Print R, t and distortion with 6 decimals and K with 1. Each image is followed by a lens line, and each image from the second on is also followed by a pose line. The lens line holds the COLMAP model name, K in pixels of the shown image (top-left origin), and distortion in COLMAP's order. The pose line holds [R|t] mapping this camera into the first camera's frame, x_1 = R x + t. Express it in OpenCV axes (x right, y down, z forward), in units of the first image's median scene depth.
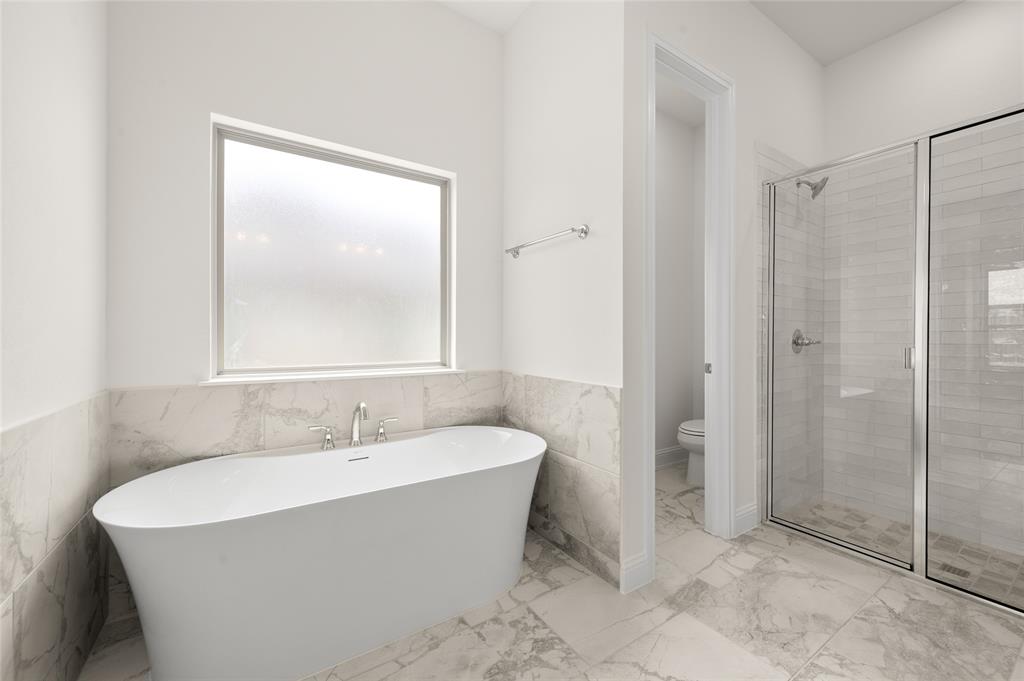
lens RADIAL K [[404.3, 0, 508.6], [0, 404.3, 335.8], [0, 0, 1]] dist [-0.002555, 0.001111]
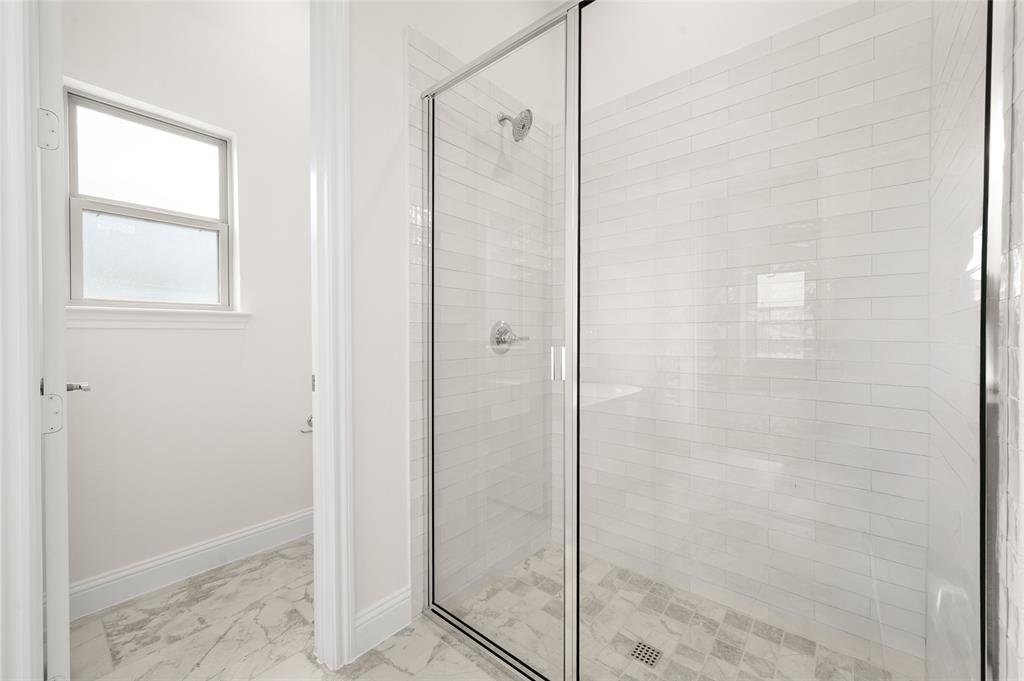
lens RADIAL K [[404.3, 0, 508.8], [0, 404.3, 341.5], [0, 0, 1]] dist [-0.002555, 0.001111]
pose [[0.957881, -0.012041, 0.286914, 0.663218], [0.008212, 0.999860, 0.014547, 0.012083], [-0.287049, -0.011578, 0.957846, 0.381791]]
